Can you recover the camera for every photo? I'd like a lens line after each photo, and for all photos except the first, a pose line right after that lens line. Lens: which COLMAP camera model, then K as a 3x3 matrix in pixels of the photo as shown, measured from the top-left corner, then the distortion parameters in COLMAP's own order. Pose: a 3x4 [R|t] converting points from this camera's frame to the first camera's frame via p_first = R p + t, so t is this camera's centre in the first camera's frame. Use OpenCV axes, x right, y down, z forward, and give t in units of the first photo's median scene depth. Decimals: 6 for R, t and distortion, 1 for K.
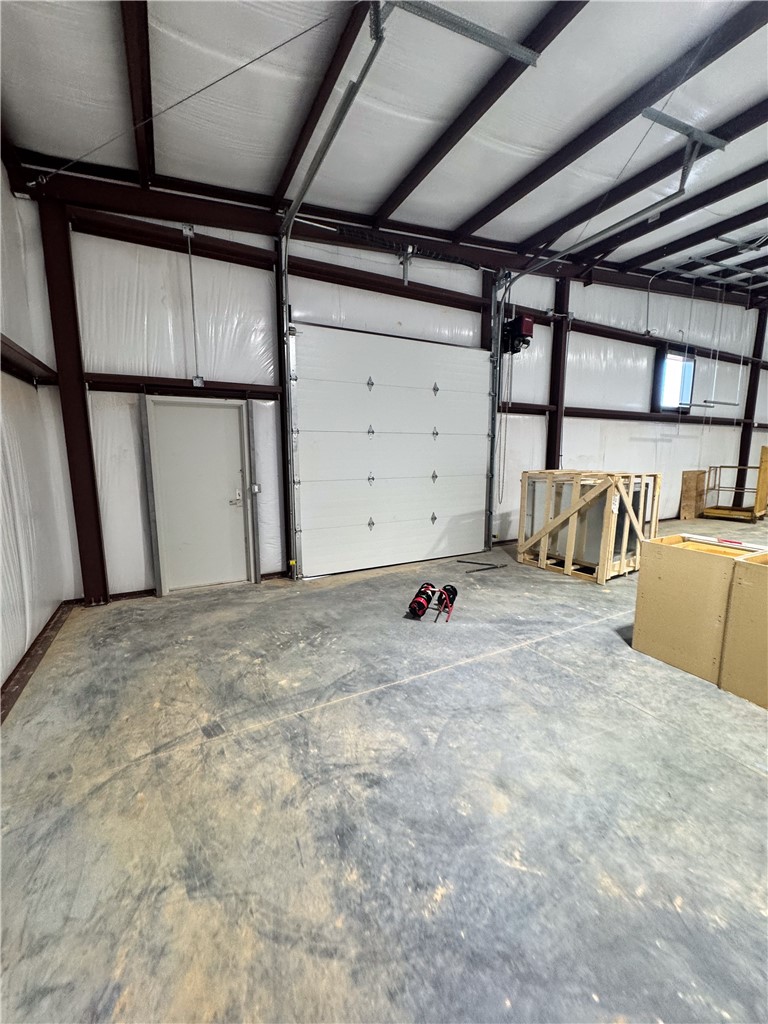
lens RADIAL K [[405.9, 0, 384.0], [0, 405.9, 512.0], [0, 0, 1]] dist [-0.003356, 0.000214]
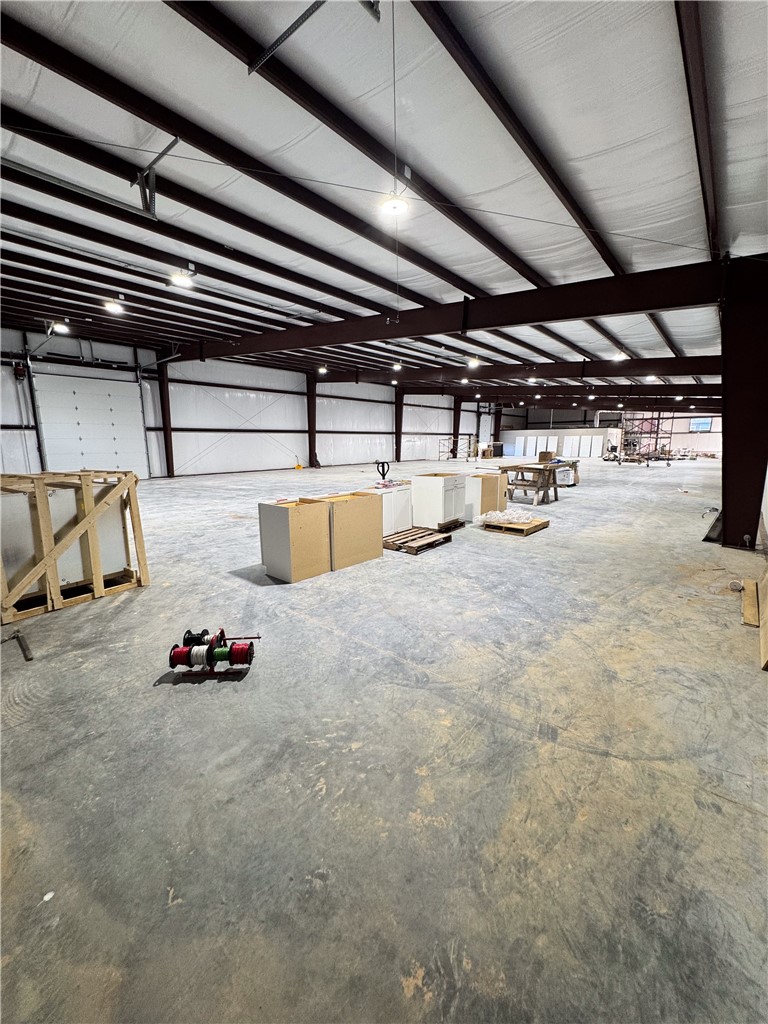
lens RADIAL K [[404.8, 0, 384.0], [0, 404.8, 512.0], [0, 0, 1]] dist [-0.000137, -0.000027]
pose [[-0.368132, -0.154649, 0.916822, -0.584341], [0.145086, 0.964436, 0.220937, -0.131523], [-0.918384, 0.214352, -0.332602, 0.844766]]
